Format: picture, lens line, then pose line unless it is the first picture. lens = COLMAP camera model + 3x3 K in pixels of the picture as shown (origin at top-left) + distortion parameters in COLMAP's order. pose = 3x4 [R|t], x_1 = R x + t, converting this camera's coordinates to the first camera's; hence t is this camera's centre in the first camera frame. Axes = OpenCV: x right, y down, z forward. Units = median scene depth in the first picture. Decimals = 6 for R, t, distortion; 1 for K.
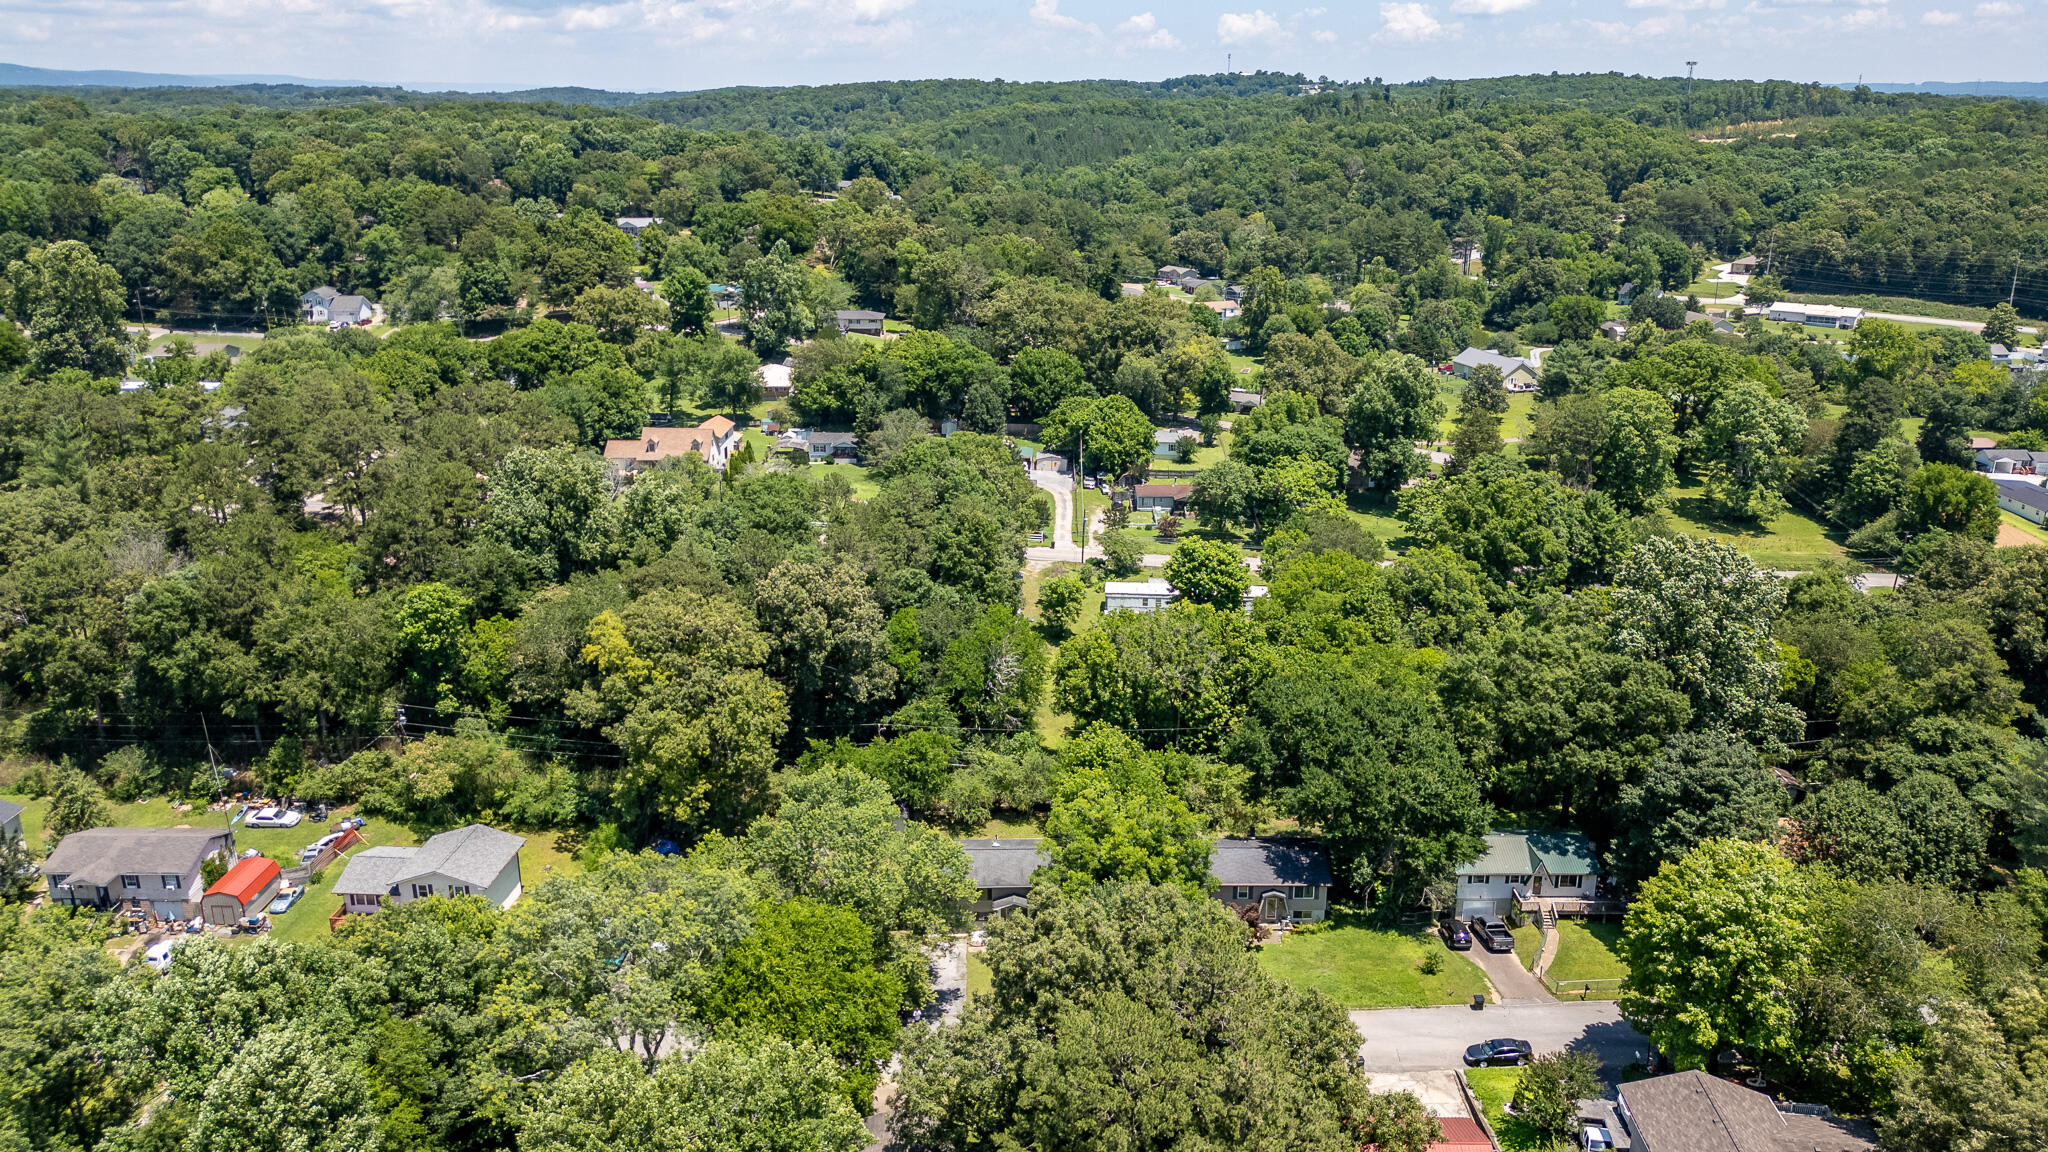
lens RADIAL K [[1397.7, 0, 1024.0], [0, 1397.7, 576.0], [0, 0, 1]] dist [0.058561, -0.052164]
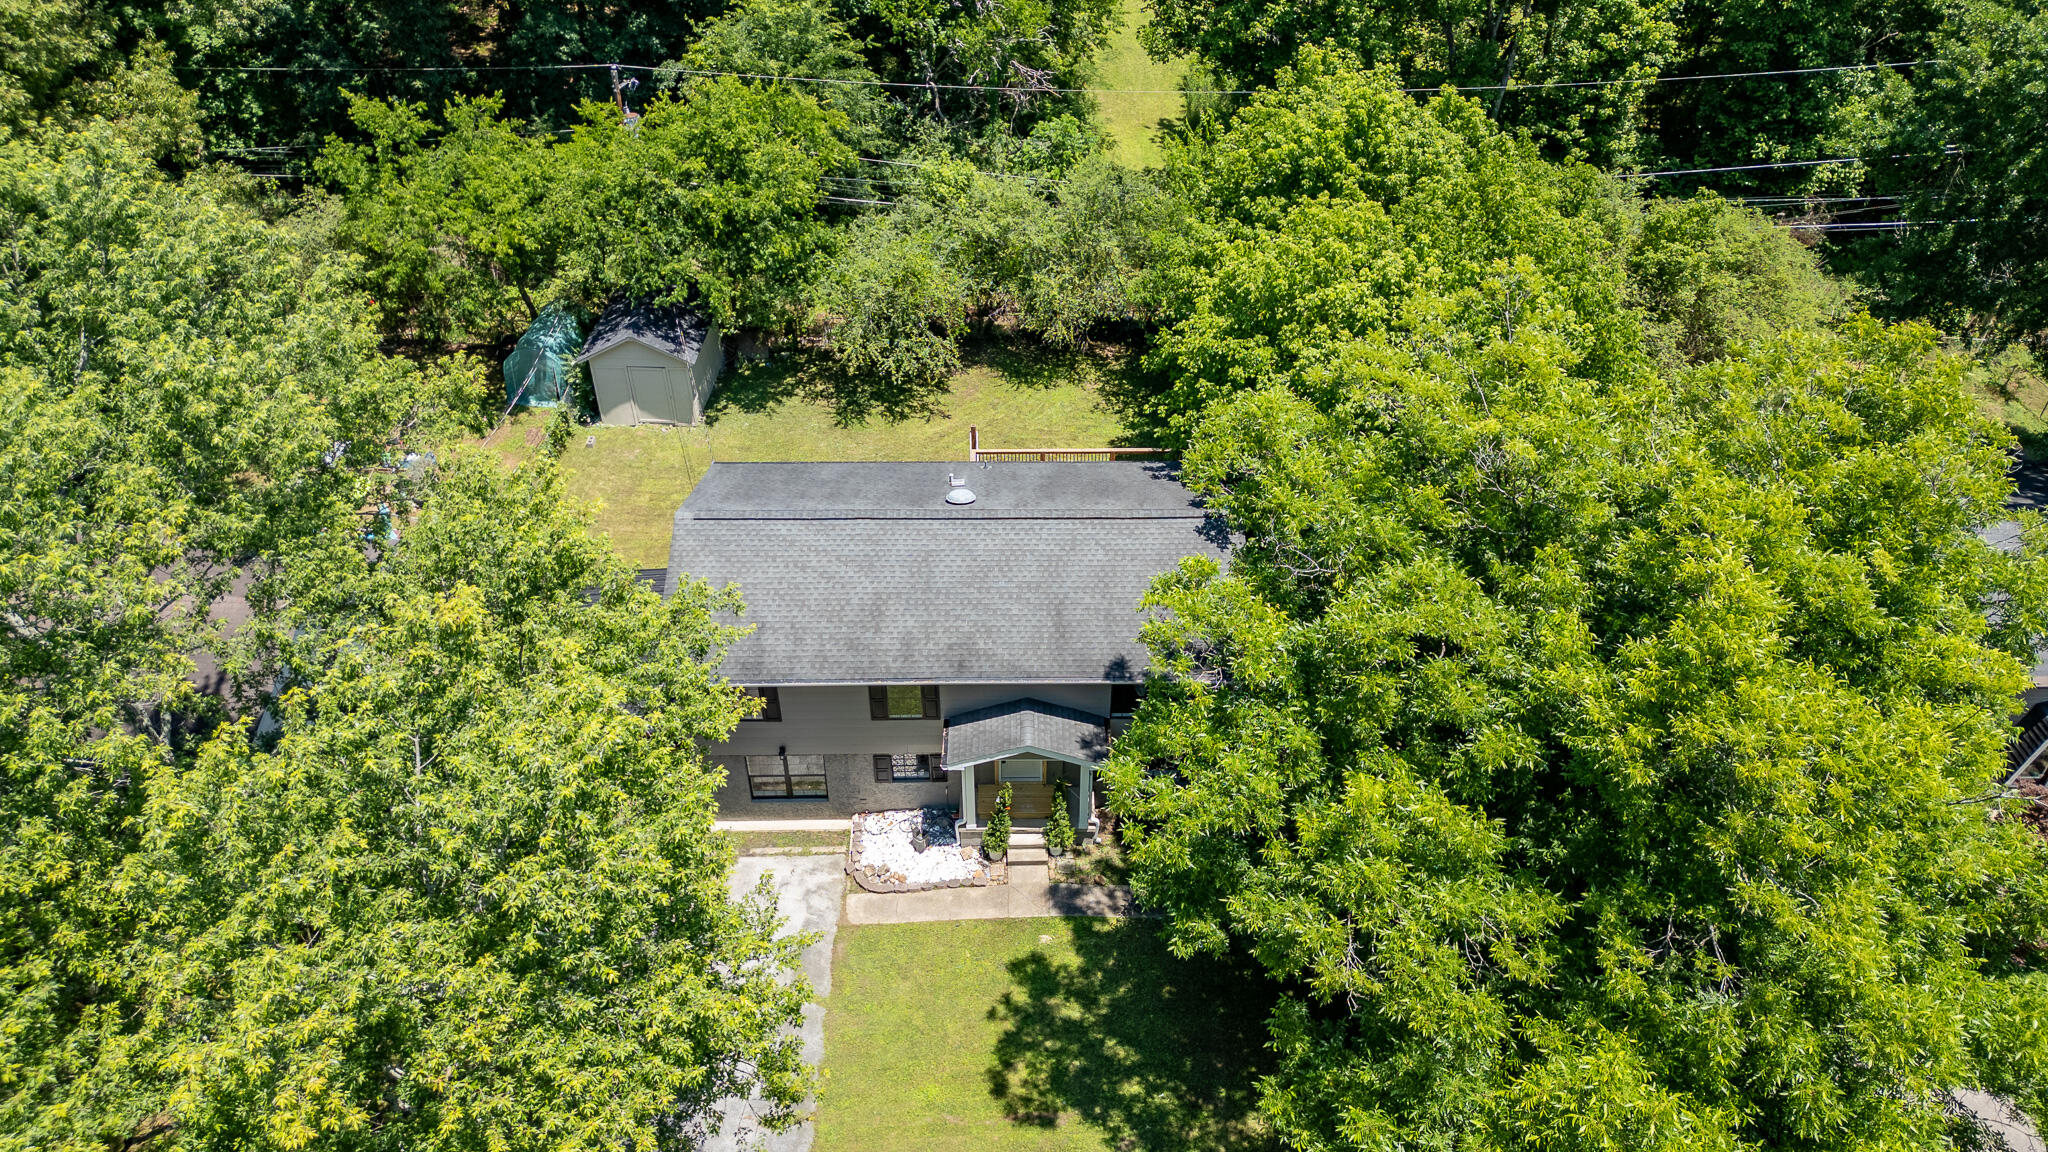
lens RADIAL K [[1397.7, 0, 1024.0], [0, 1397.7, 576.0], [0, 0, 1]] dist [0.058561, -0.052164]
pose [[0.999856, 0.012273, -0.011689, -0.004383], [-0.007253, 0.933153, 0.359406, 0.099875], [0.015319, -0.359269, 0.933108, 0.669448]]
